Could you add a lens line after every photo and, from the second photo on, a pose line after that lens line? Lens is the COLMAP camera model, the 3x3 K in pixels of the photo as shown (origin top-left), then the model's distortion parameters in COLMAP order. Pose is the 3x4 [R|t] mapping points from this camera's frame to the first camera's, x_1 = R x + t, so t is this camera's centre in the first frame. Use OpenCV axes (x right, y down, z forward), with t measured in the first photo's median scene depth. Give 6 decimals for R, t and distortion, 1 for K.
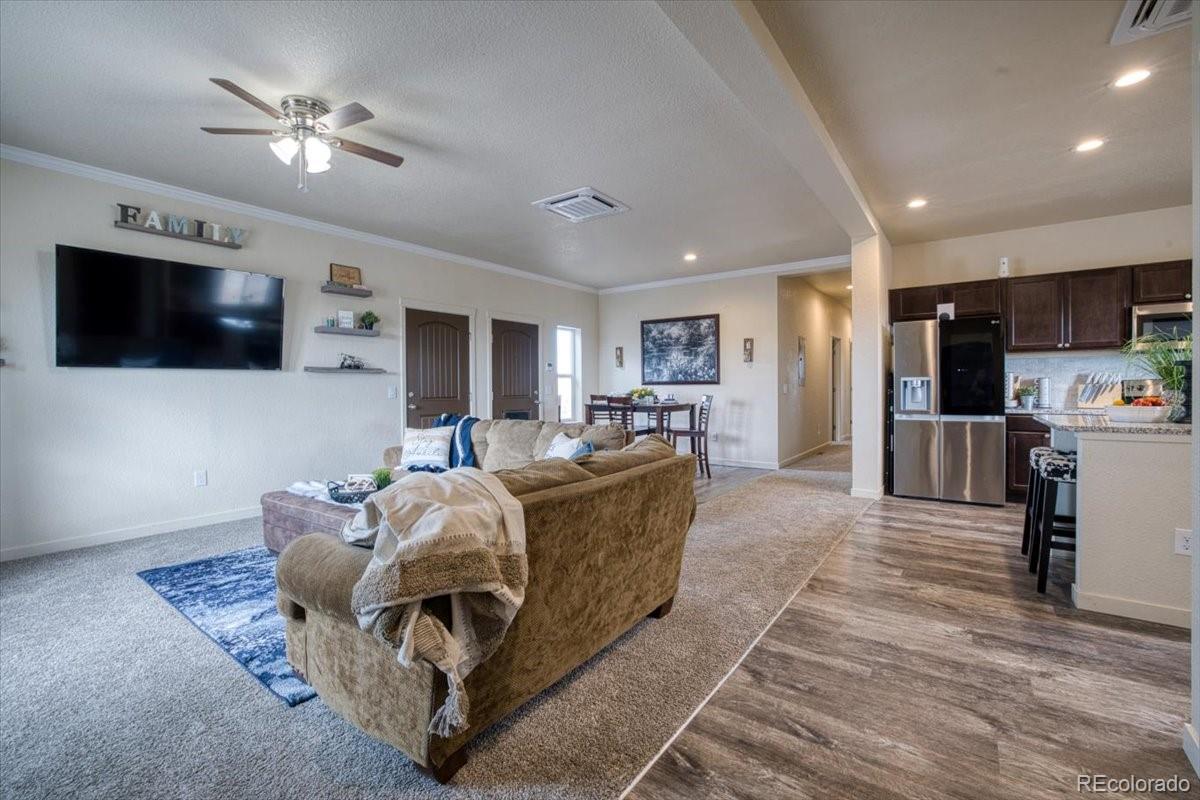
lens RADIAL K [[518.1, 0, 596.7], [0, 518.1, 393.2], [0, 0, 1]] dist [-0.052304, 0.020584]
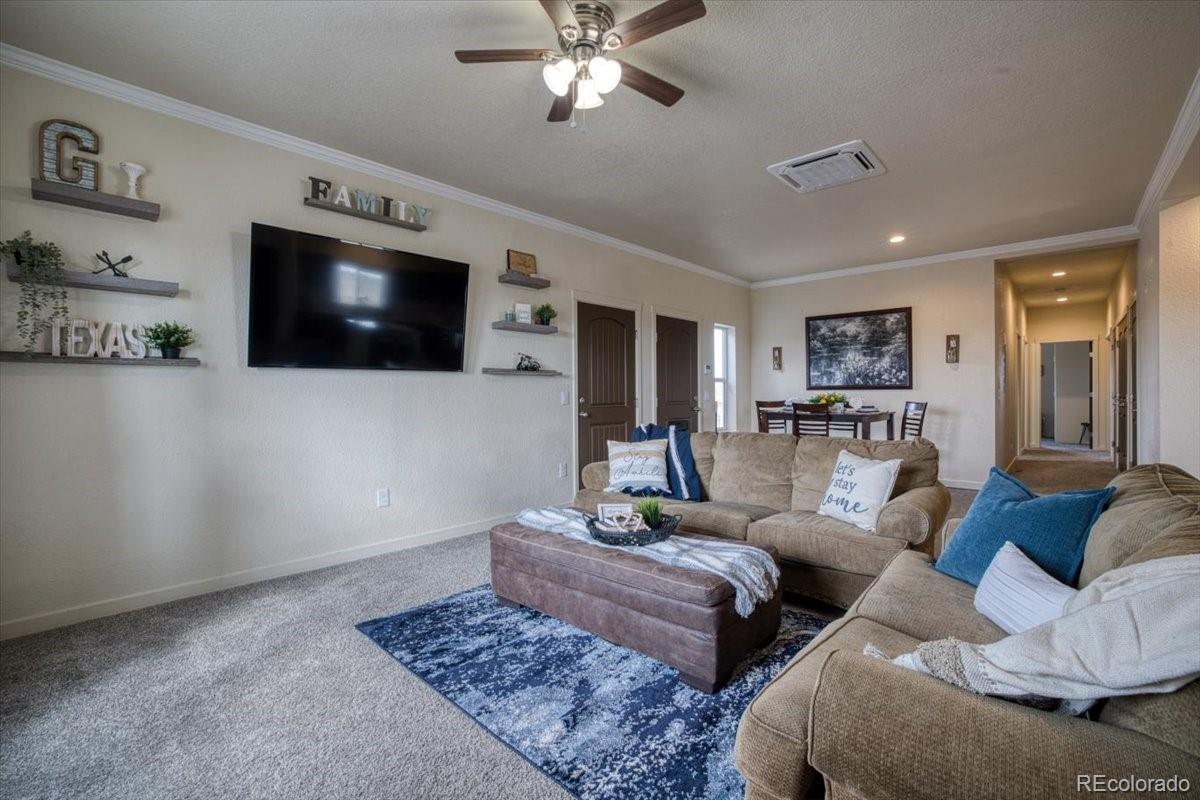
lens RADIAL K [[518.1, 0, 596.7], [0, 518.1, 393.2], [0, 0, 1]] dist [-0.052304, 0.020584]
pose [[0.993143, 0.001644, -0.116898, -0.258631], [-0.002799, 0.999949, -0.009721, -0.001181], [0.116876, 0.009981, 0.993096, 0.141799]]
